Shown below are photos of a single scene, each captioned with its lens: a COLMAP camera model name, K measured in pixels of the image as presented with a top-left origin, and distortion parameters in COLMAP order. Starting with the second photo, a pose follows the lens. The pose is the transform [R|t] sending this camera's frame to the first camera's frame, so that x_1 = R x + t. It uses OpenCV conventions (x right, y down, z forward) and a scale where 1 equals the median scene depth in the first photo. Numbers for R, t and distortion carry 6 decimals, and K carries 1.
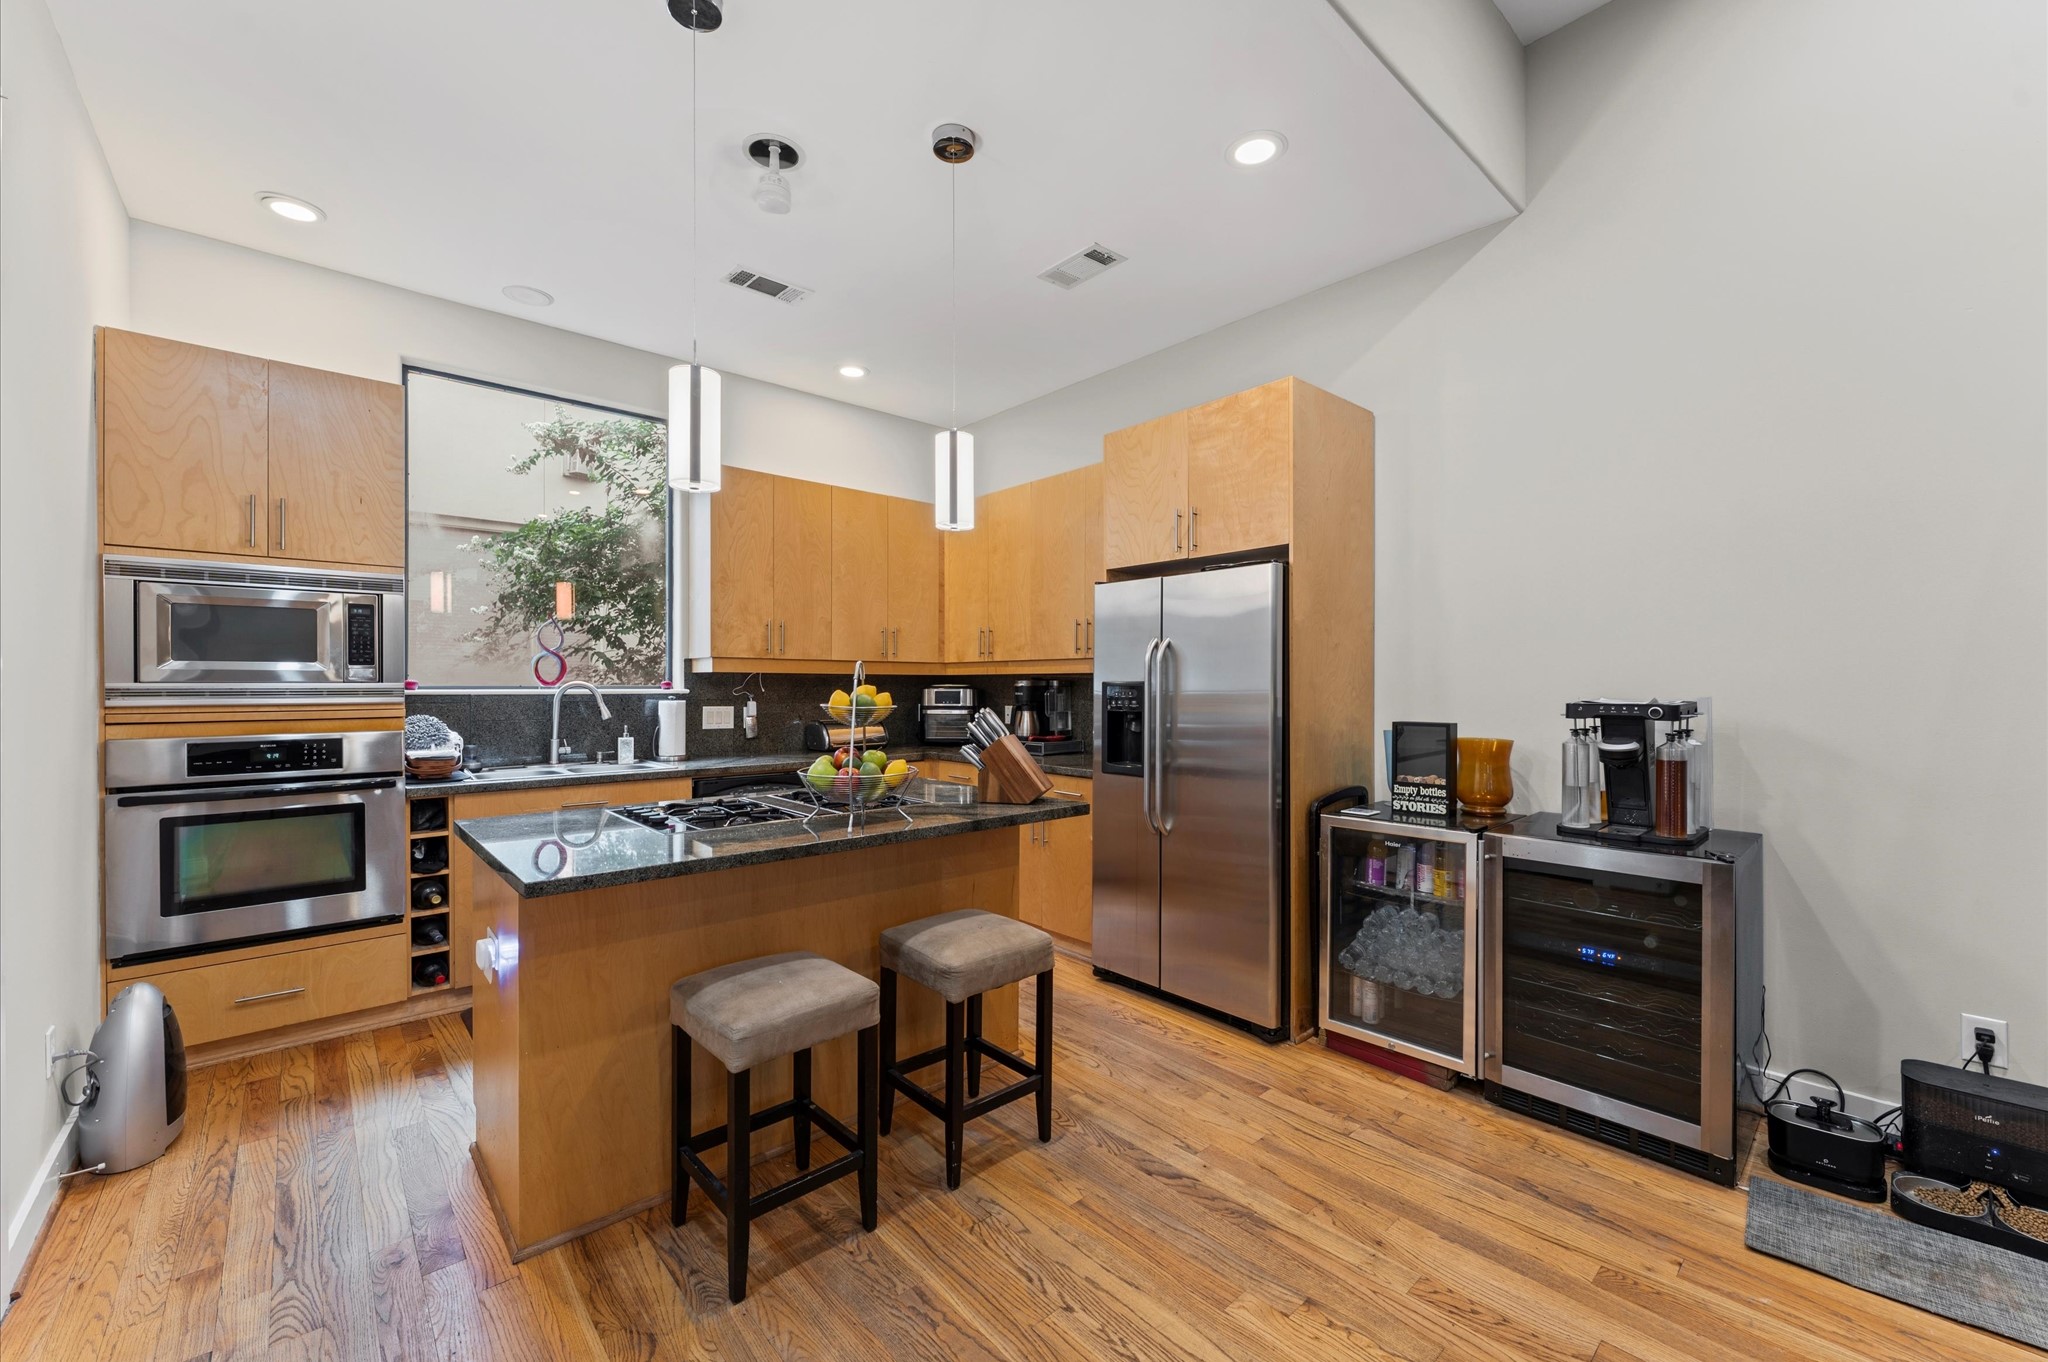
lens RADIAL K [[809.9, 0, 1021.6], [0, 809.9, 687.8], [0, 0, 1]] dist [-0.003200, -0.000409]
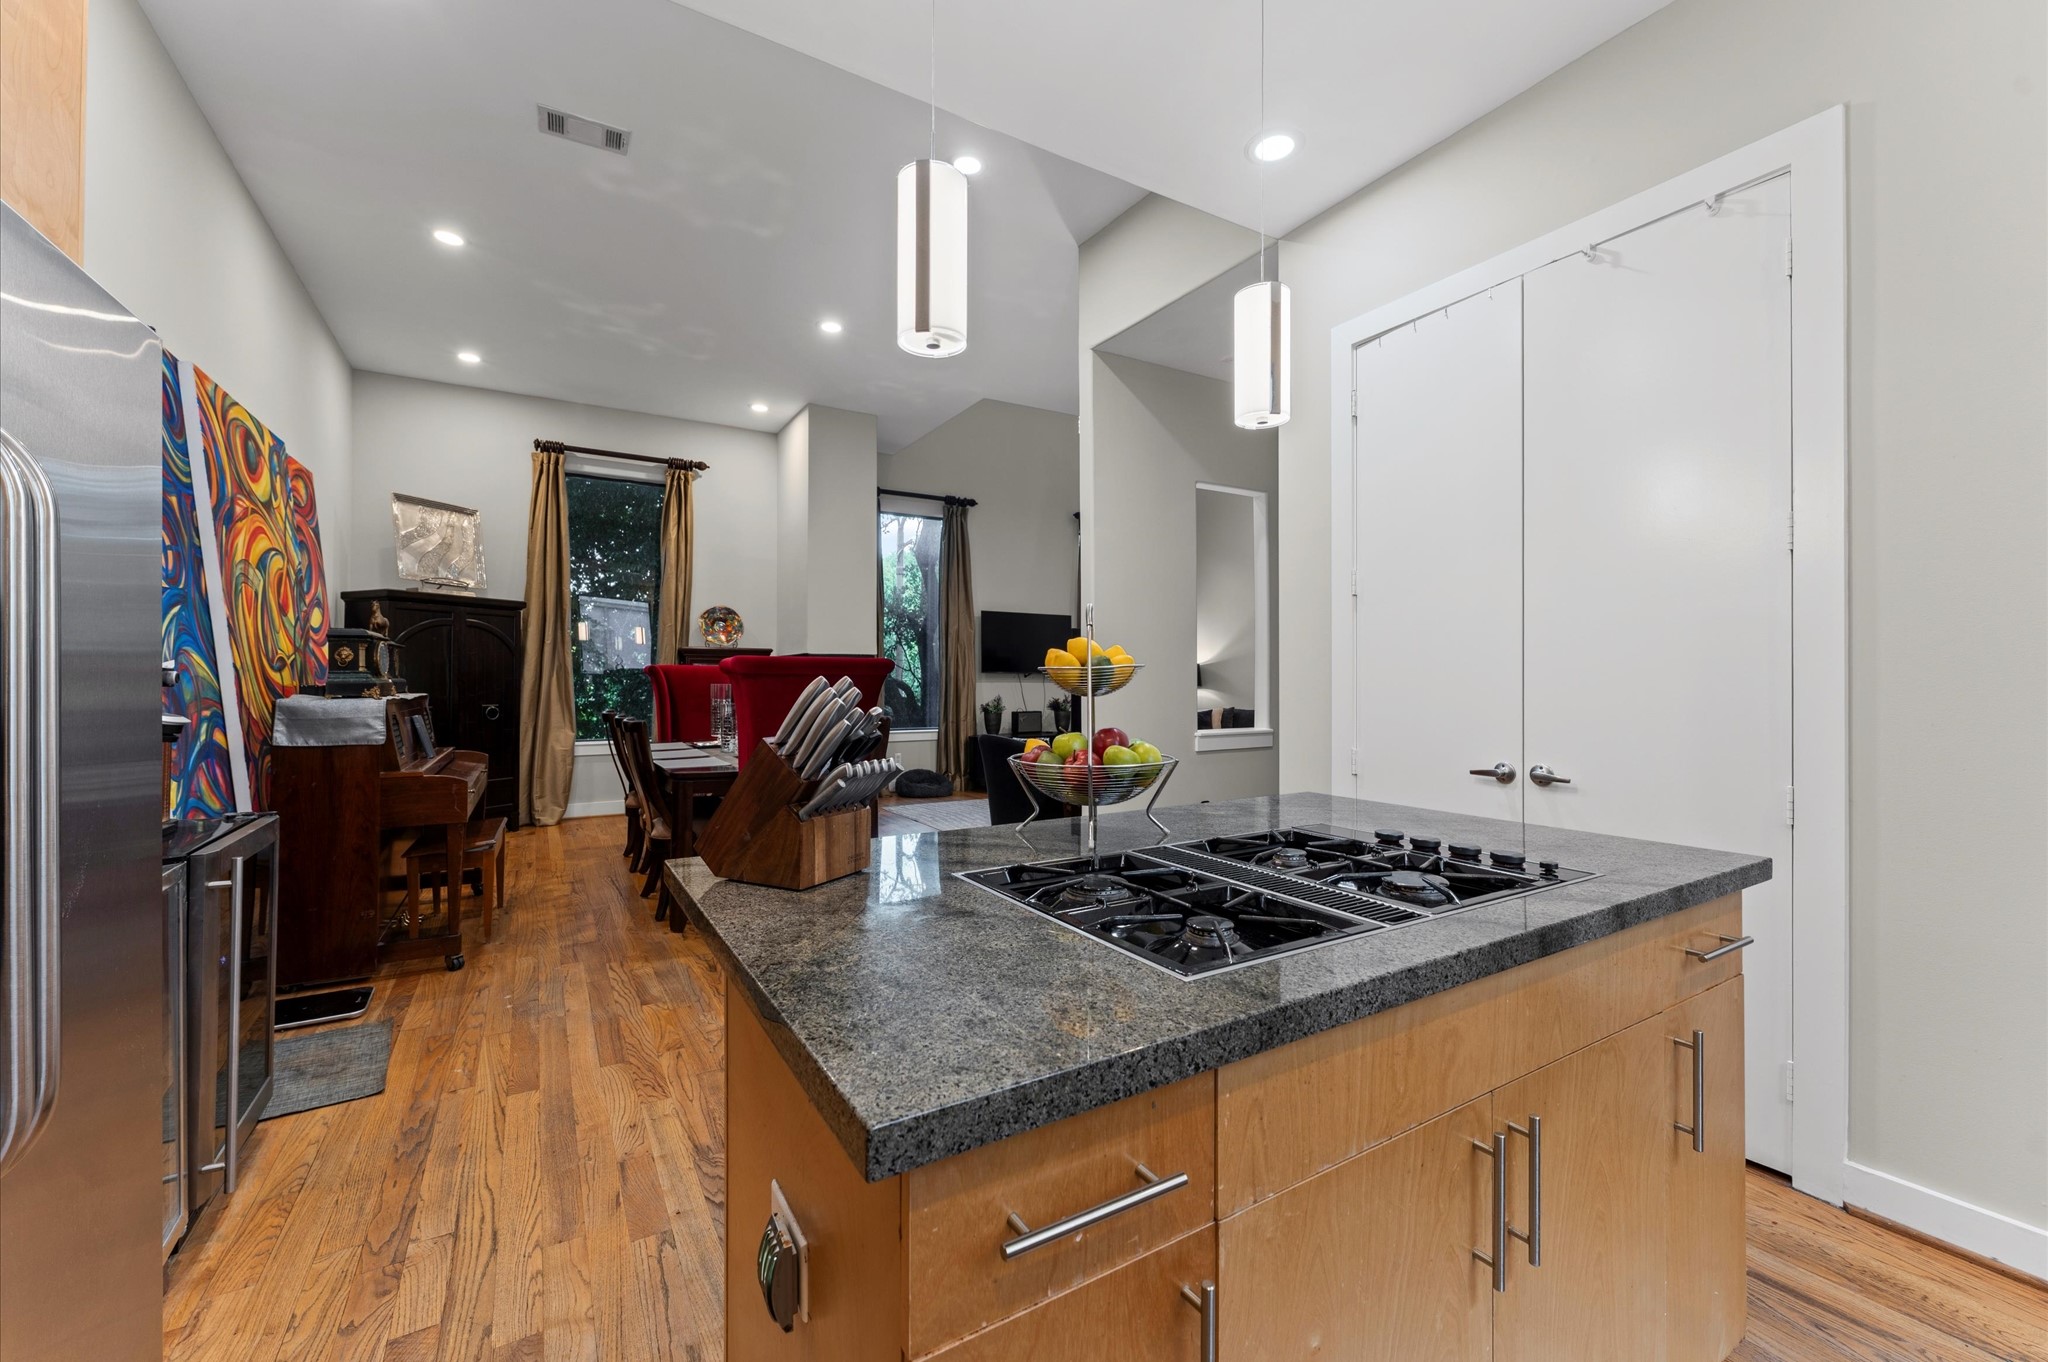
lens RADIAL K [[809.9, 0, 1022.8], [0, 809.9, 677.9], [0, 0, 1]] dist [-0.003200, -0.000409]
pose [[-0.982140, -0.000439, 0.188149, -0.208086], [-0.000057, 0.999998, 0.002038, 0.023944], [-0.188149, 0.001991, -0.982138, 1.291786]]
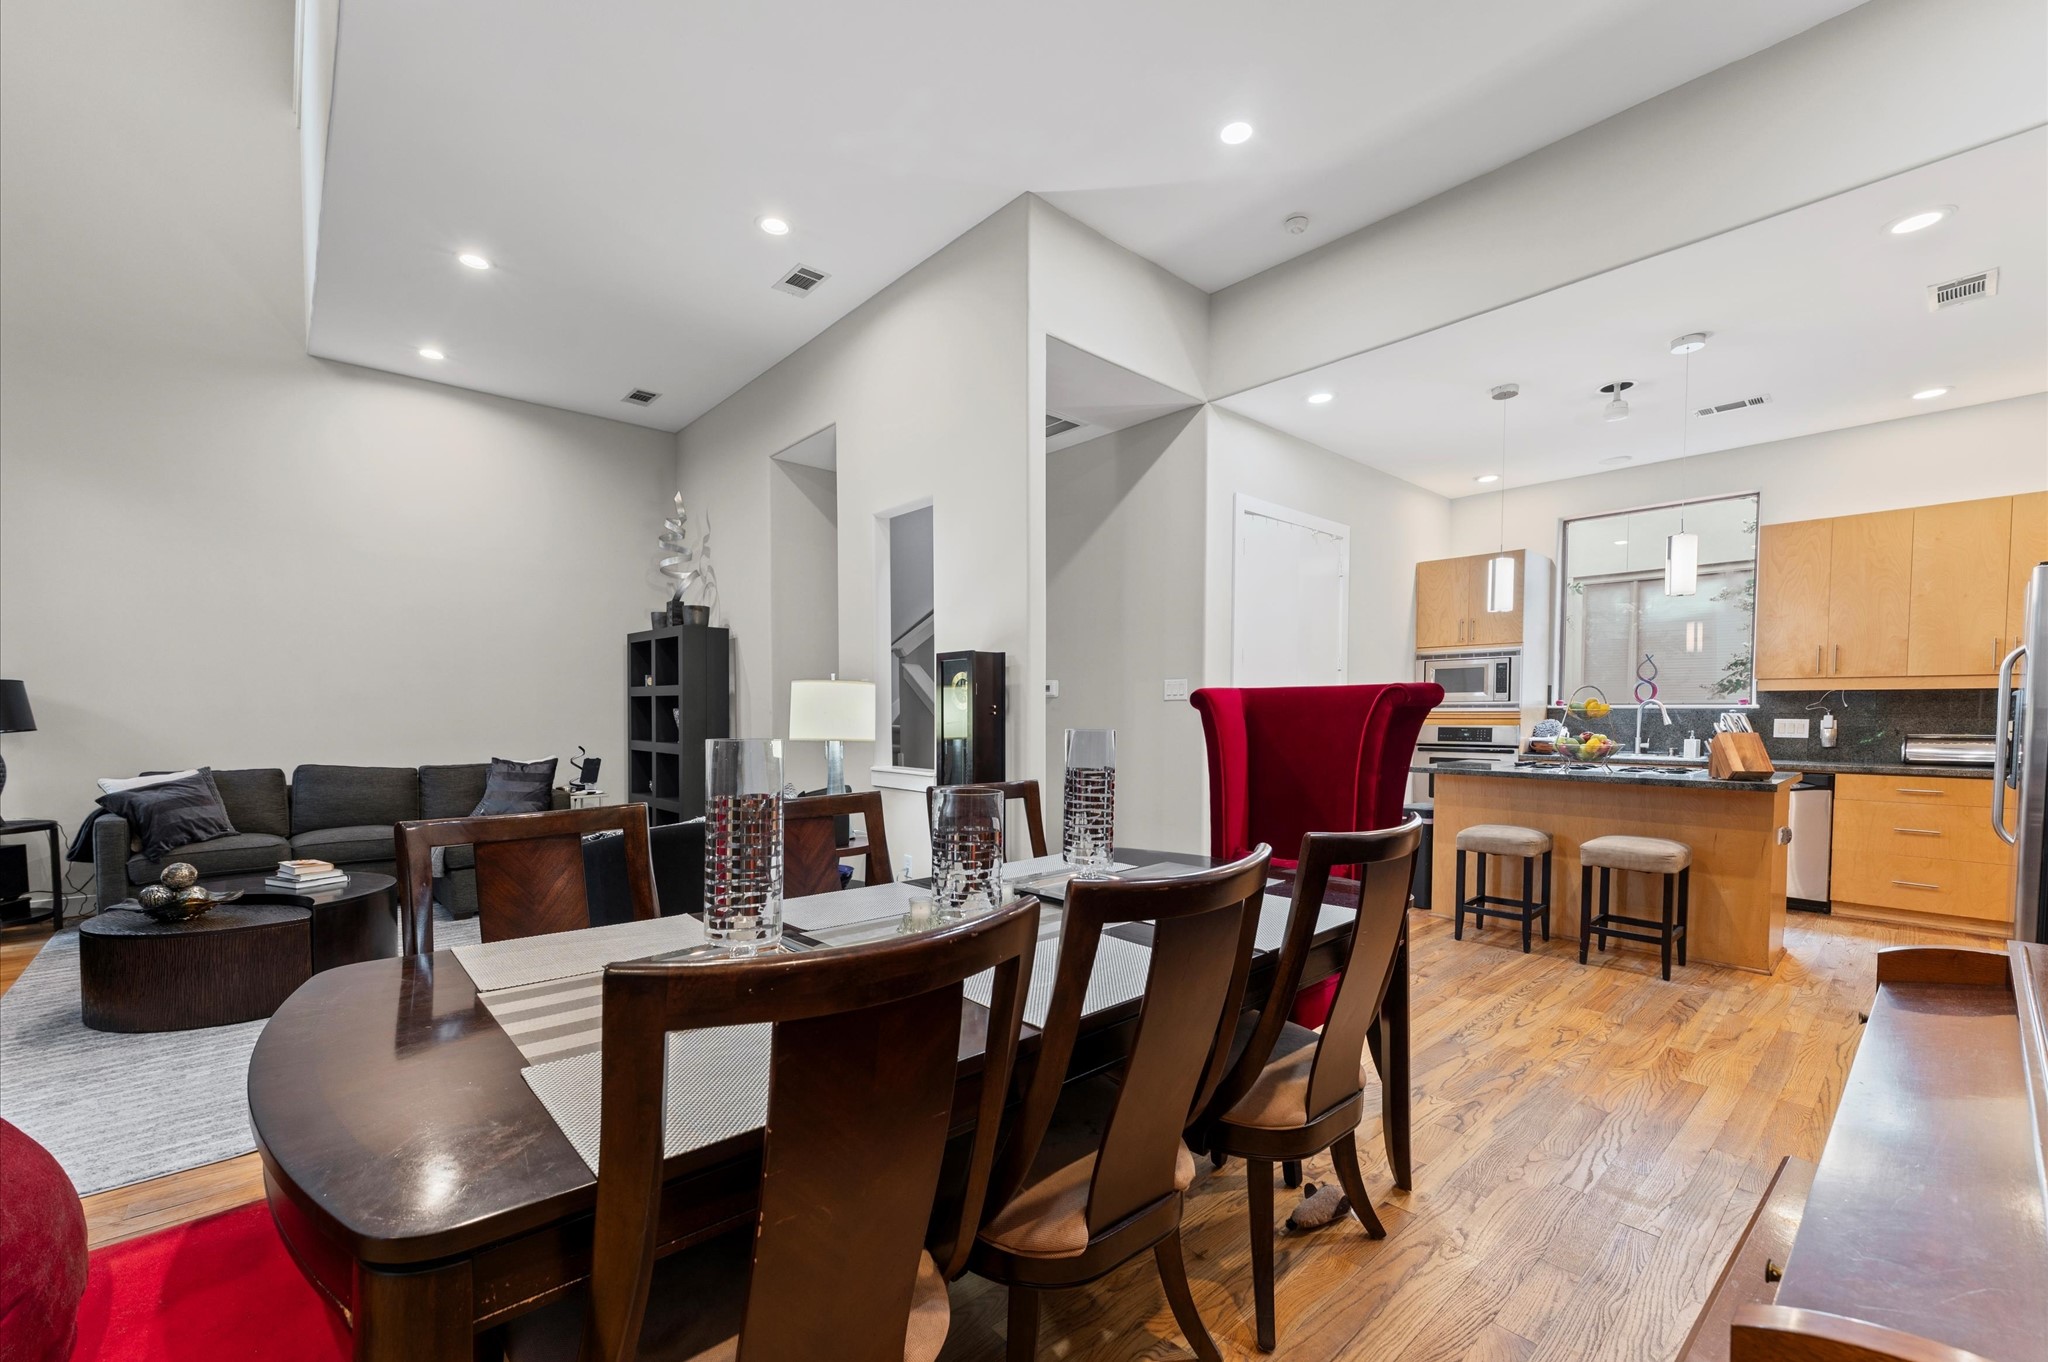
lens RADIAL K [[809.9, 0, 1027.8], [0, 809.9, 742.8], [0, 0, 1]] dist [-0.003200, -0.000409]
pose [[-0.005107, 0.036837, -0.999308, 1.247887], [-0.004540, 0.999310, 0.036860, 0.028629], [0.999977, 0.004725, -0.004936, -0.198266]]
